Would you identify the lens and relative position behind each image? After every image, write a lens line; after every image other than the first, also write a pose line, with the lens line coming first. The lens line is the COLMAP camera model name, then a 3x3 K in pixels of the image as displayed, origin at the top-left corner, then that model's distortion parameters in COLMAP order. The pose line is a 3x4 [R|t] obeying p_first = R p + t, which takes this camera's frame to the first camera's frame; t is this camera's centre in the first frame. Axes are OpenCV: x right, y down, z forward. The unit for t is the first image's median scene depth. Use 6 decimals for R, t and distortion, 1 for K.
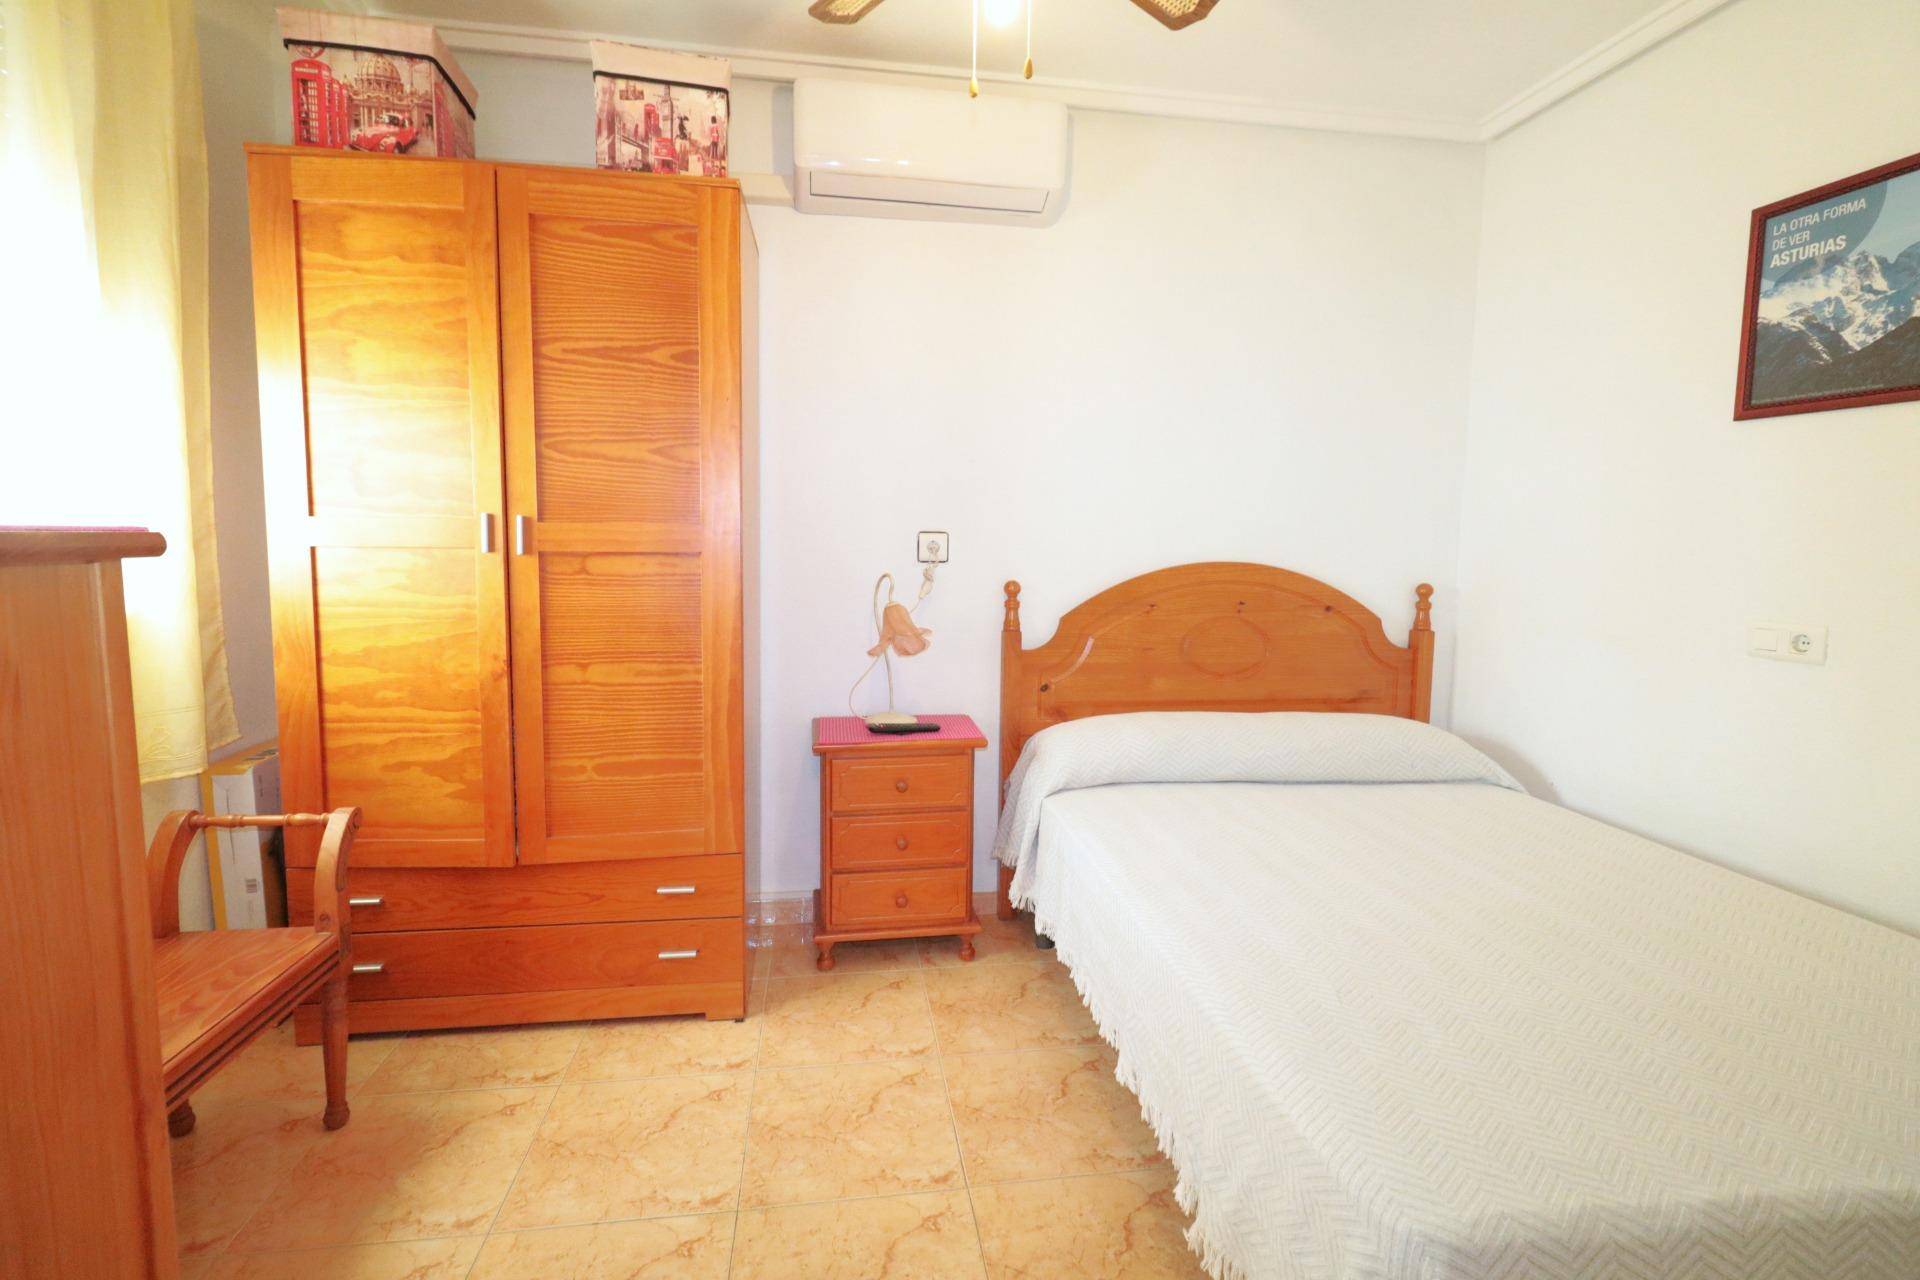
lens RADIAL K [[883.6, 0, 959.0], [0, 883.6, 627.2], [0, 0, 1]] dist [-0.002303, 0.001743]
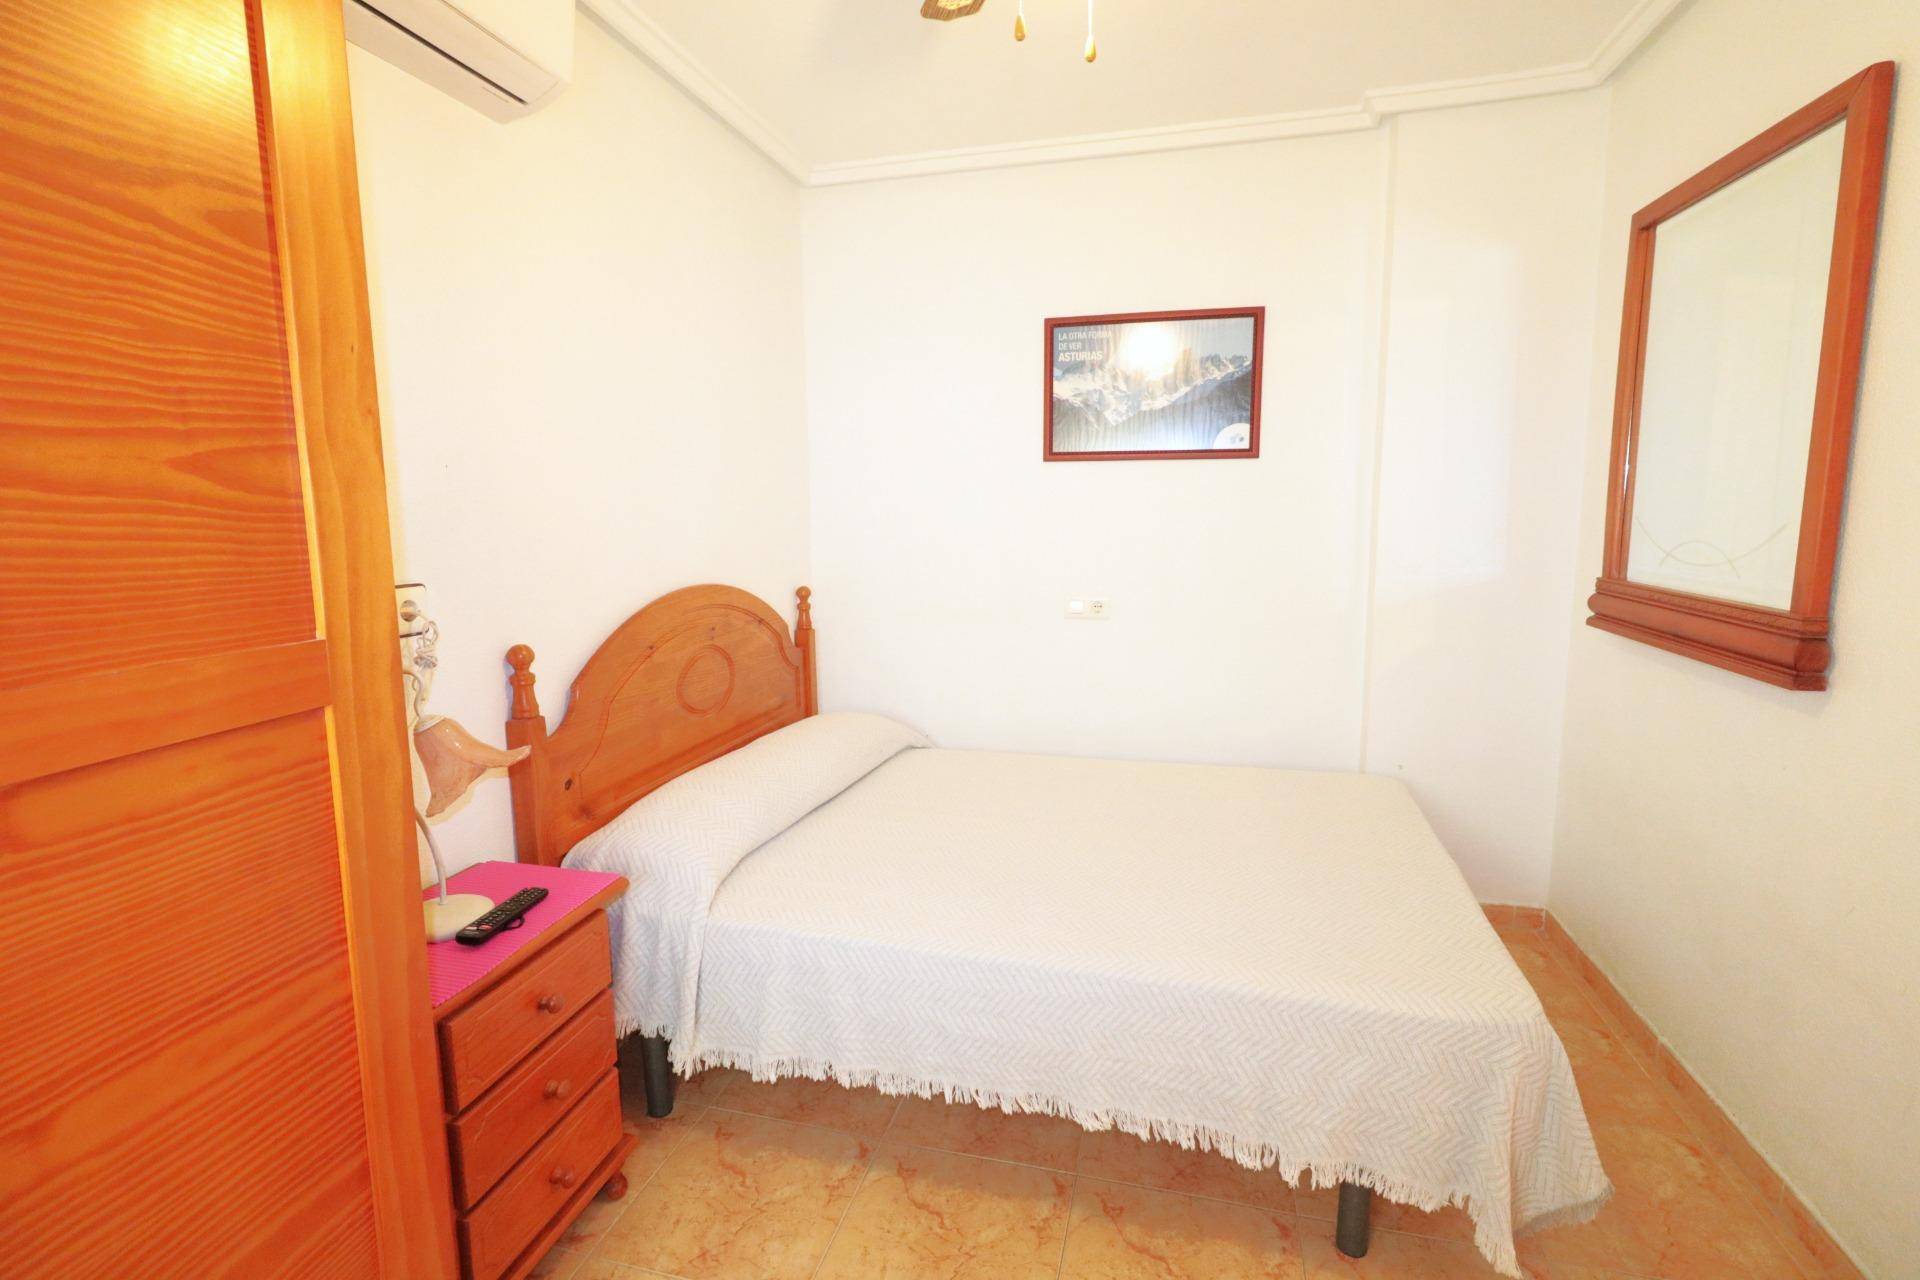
lens RADIAL K [[883.6, 0, 953.1], [0, 883.6, 628.6], [0, 0, 1]] dist [-0.002303, 0.001743]
pose [[0.401433, -0.142245, 0.904775, -0.565916], [0.110758, 0.988156, 0.106212, -0.136035], [-0.909167, 0.057574, 0.412433, 0.563951]]
